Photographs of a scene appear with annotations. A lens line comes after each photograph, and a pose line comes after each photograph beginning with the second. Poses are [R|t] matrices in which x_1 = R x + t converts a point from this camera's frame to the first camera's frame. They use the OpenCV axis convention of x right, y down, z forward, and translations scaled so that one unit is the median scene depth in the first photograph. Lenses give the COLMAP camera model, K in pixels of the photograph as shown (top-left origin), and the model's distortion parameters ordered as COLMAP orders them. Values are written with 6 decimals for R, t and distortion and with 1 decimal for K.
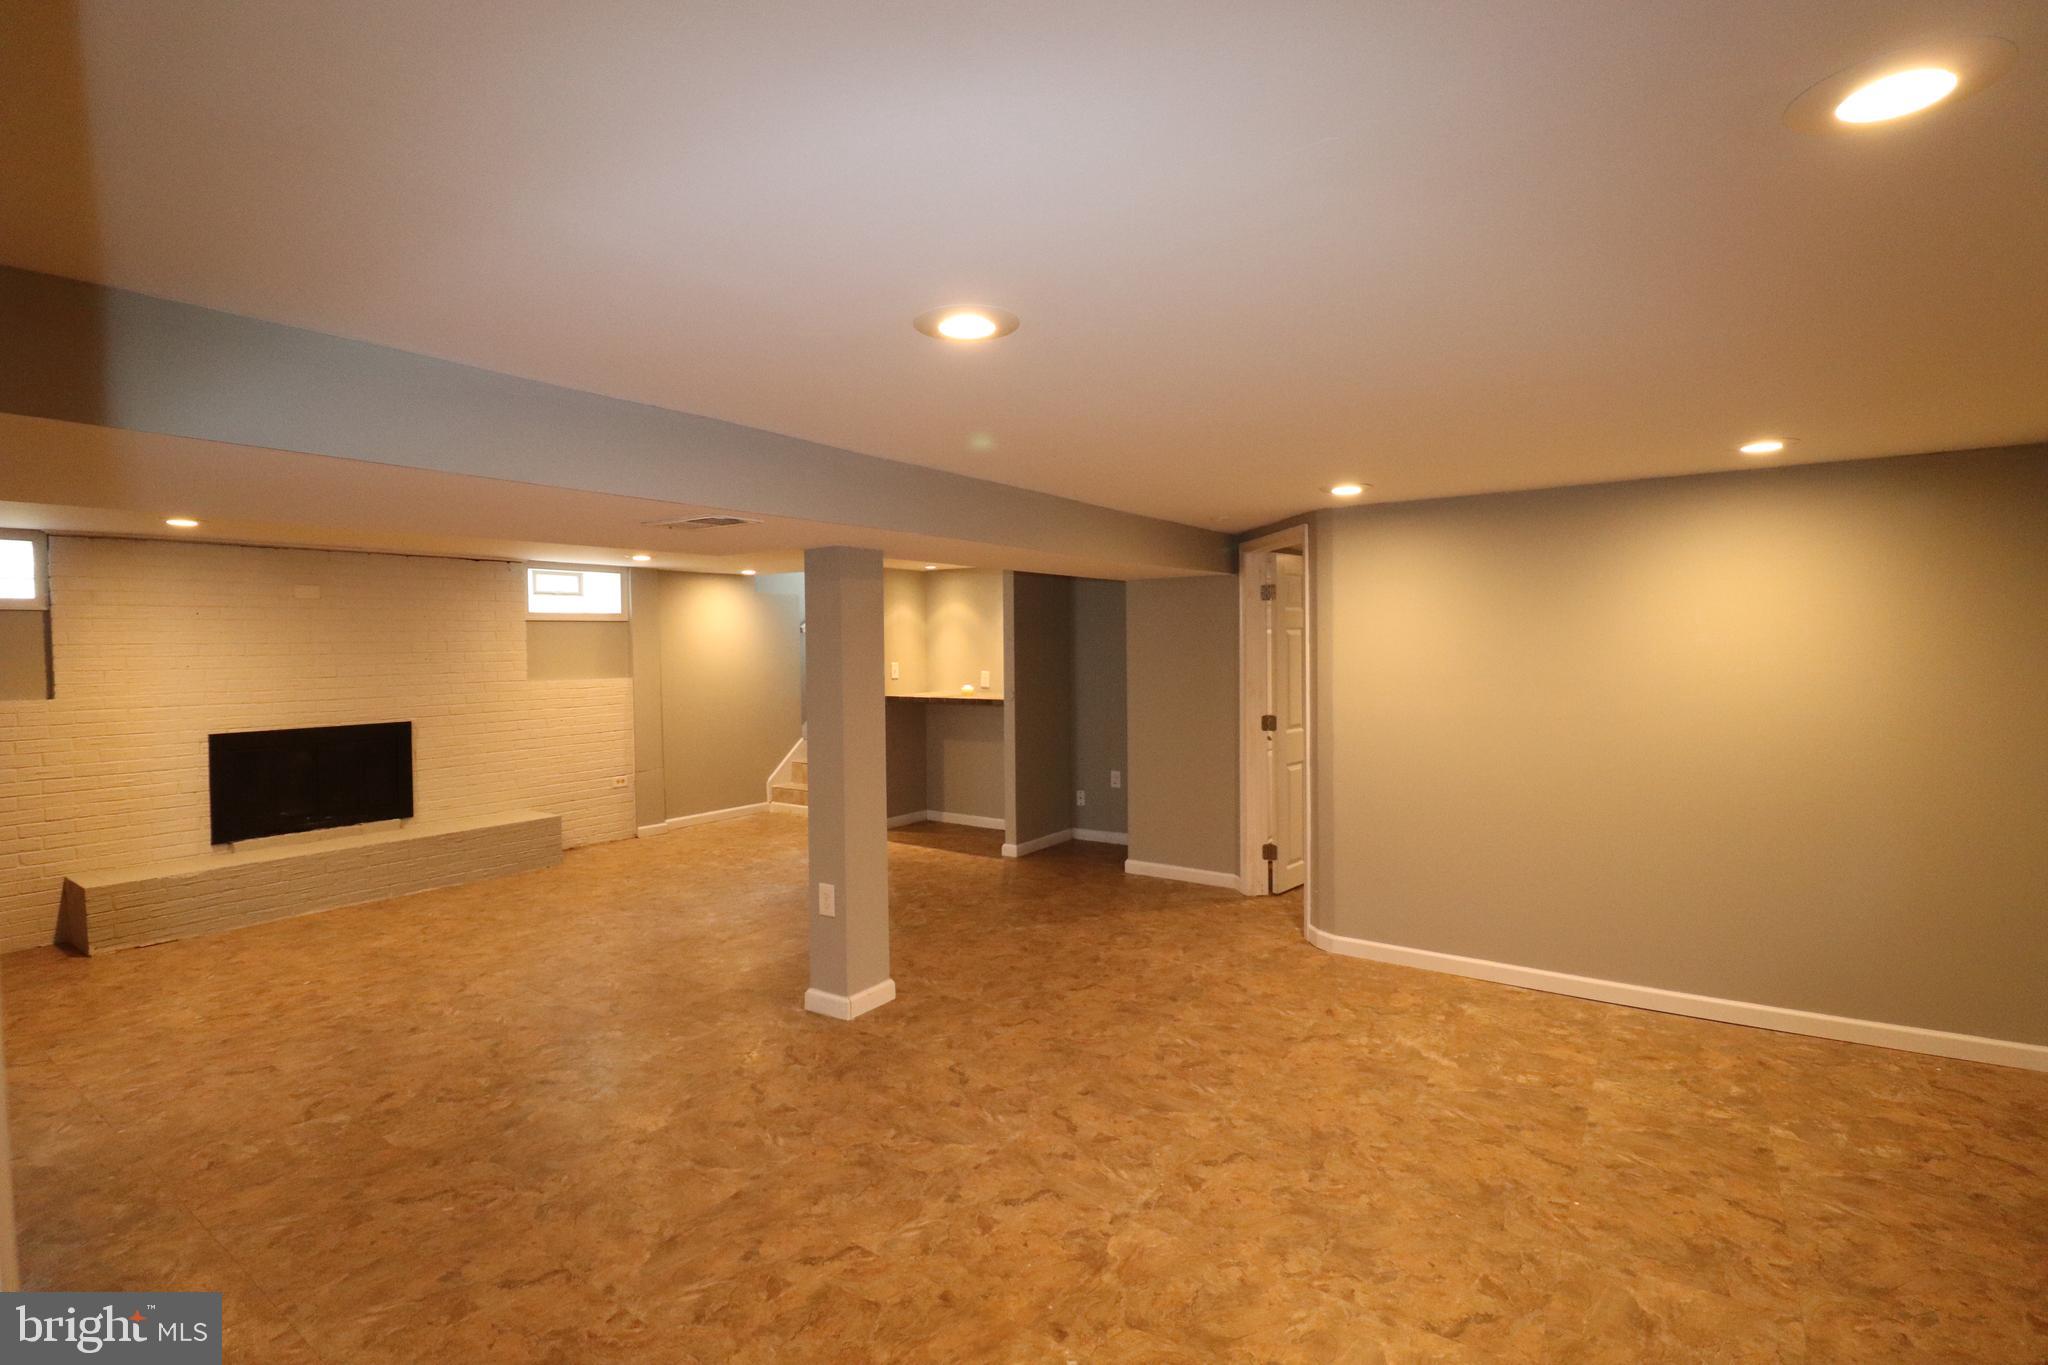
lens RADIAL K [[949.0, 0, 1018.2], [0, 949.0, 665.7], [0, 0, 1]] dist [-0.010228, -0.007877]
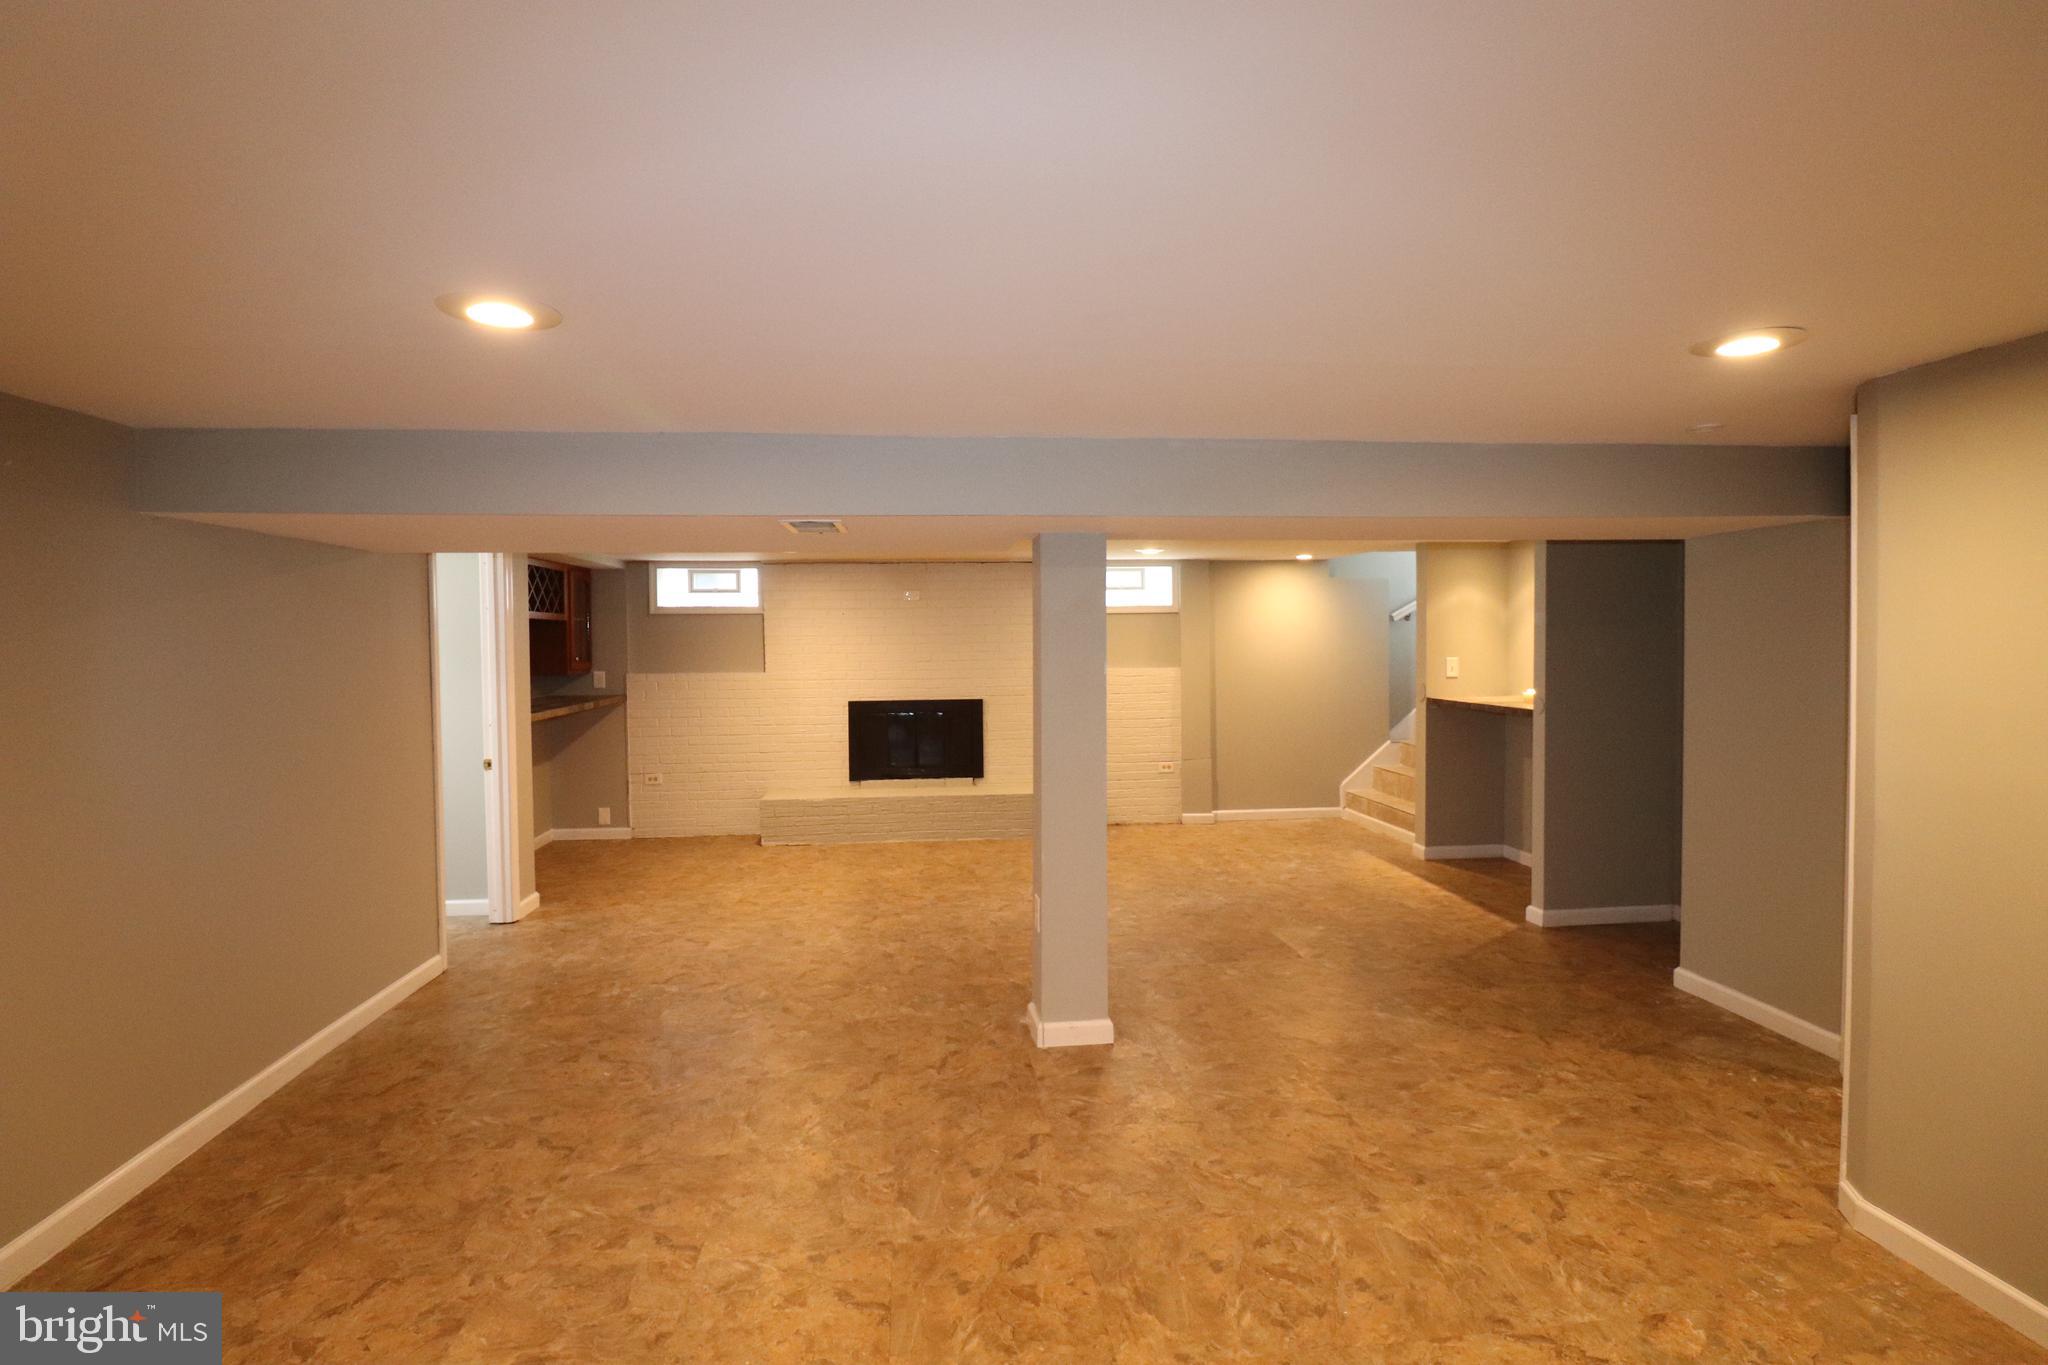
lens RADIAL K [[949.0, 0, 1014.7], [0, 949.0, 675.3], [0, 0, 1]] dist [-0.010228, -0.007877]
pose [[0.656256, 0.033154, -0.753809, 0.379668], [-0.015244, 0.999413, 0.030685, -0.012001], [0.754384, -0.008646, 0.656376, 0.295957]]
